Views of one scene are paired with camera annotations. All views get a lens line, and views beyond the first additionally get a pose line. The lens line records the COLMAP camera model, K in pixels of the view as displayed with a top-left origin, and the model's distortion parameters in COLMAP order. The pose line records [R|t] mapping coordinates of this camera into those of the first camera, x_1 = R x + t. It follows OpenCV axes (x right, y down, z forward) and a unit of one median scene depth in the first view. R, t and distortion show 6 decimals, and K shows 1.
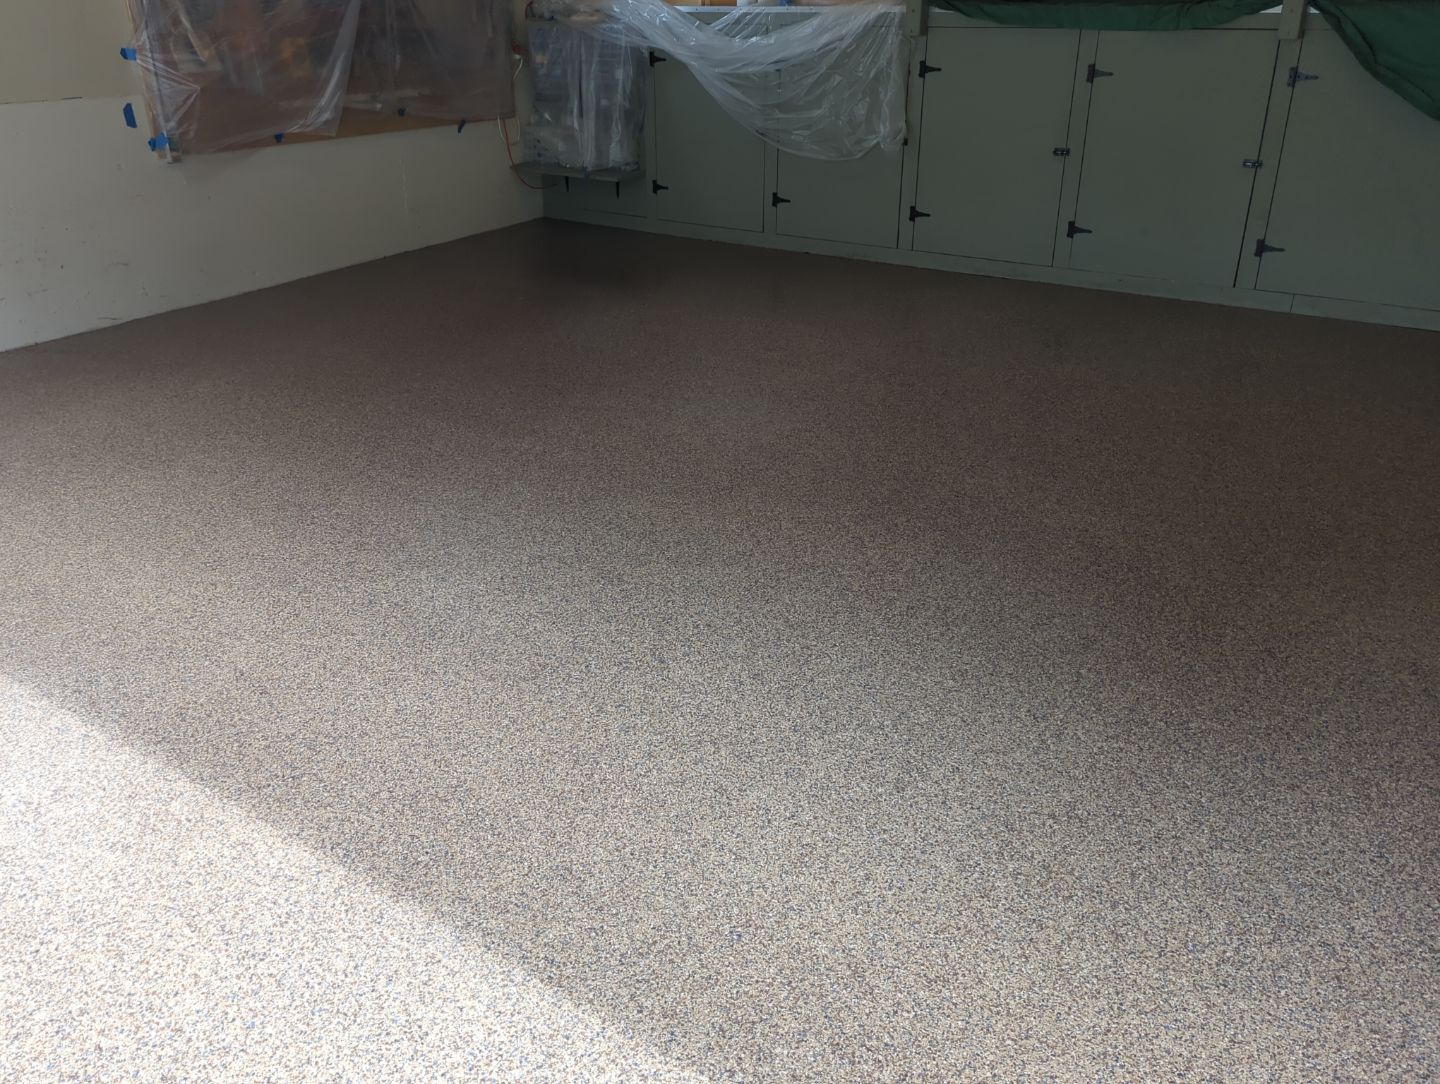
lens RADIAL K [[1152.1, 0, 720.0], [0, 1152.1, 542.0], [0, 0, 1]] dist [0.038396, -0.017970]
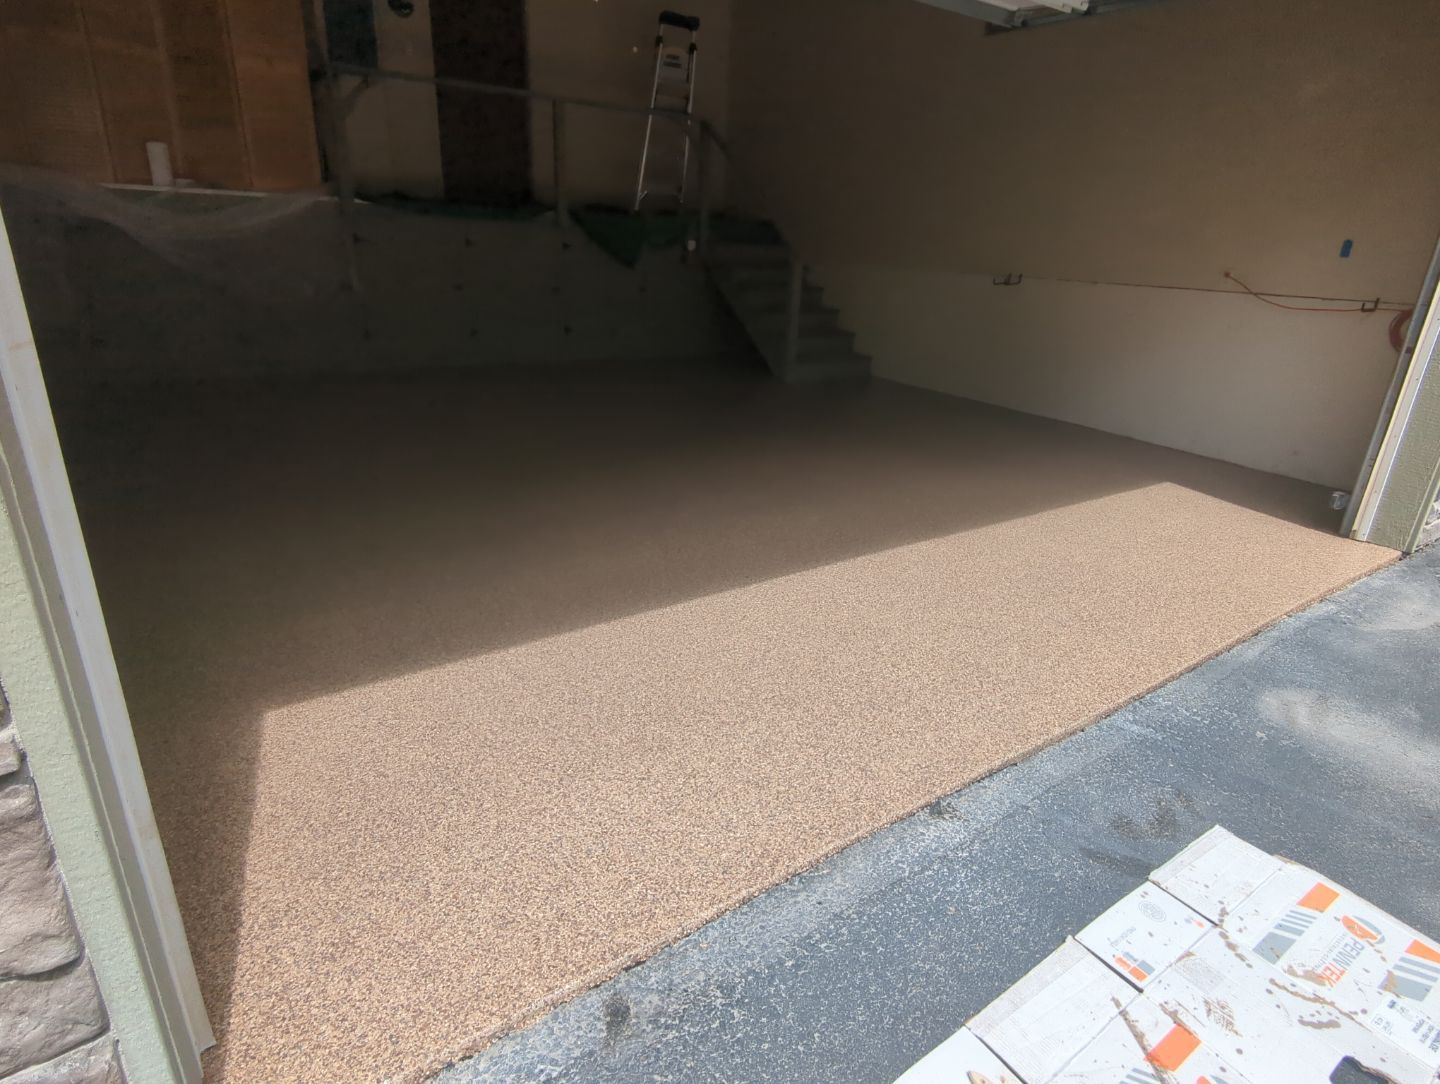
lens RADIAL K [[804.2, 0, 720.0], [0, 804.2, 542.0], [0, 0, 1]] dist [0.000262, -0.002278]
pose [[0.350738, -0.308851, 0.884078, -0.667309], [0.362045, 0.915366, 0.176148, -0.057308], [-0.863659, 0.258295, 0.432871, 0.229808]]
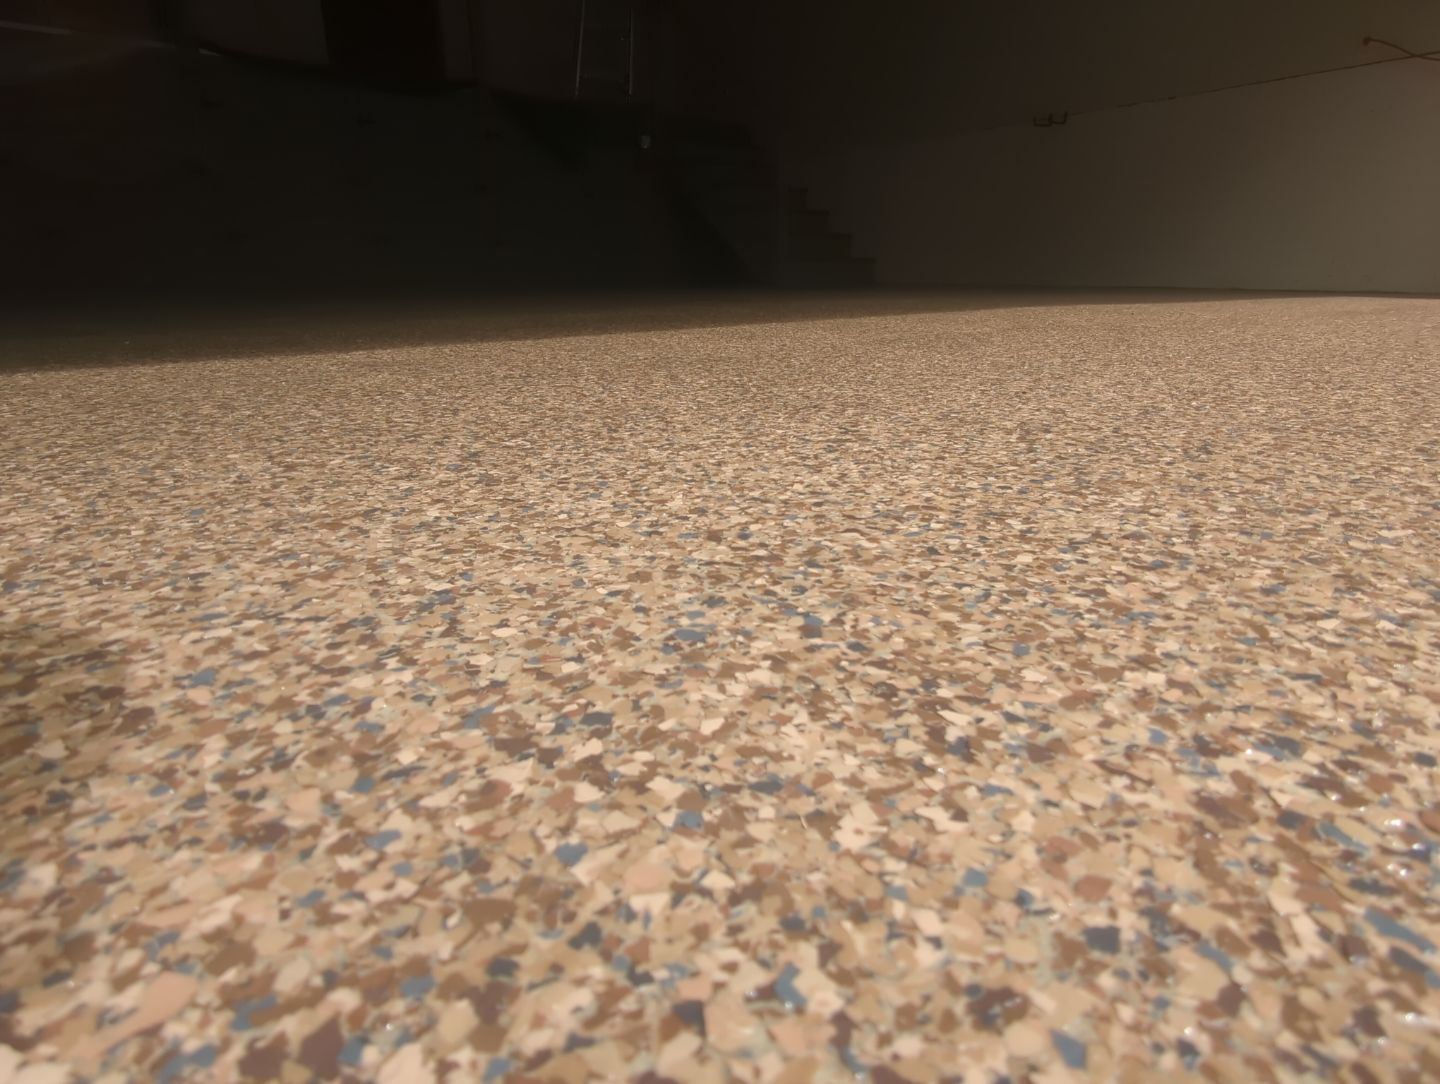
lens RADIAL K [[804.2, 0, 720.0], [0, 804.2, 542.0], [0, 0, 1]] dist [0.000262, -0.002278]
pose [[0.279871, -0.290415, 0.915058, -0.502785], [0.422287, 0.893228, 0.154330, 0.062015], [-0.862175, 0.343225, 0.372627, 0.398124]]
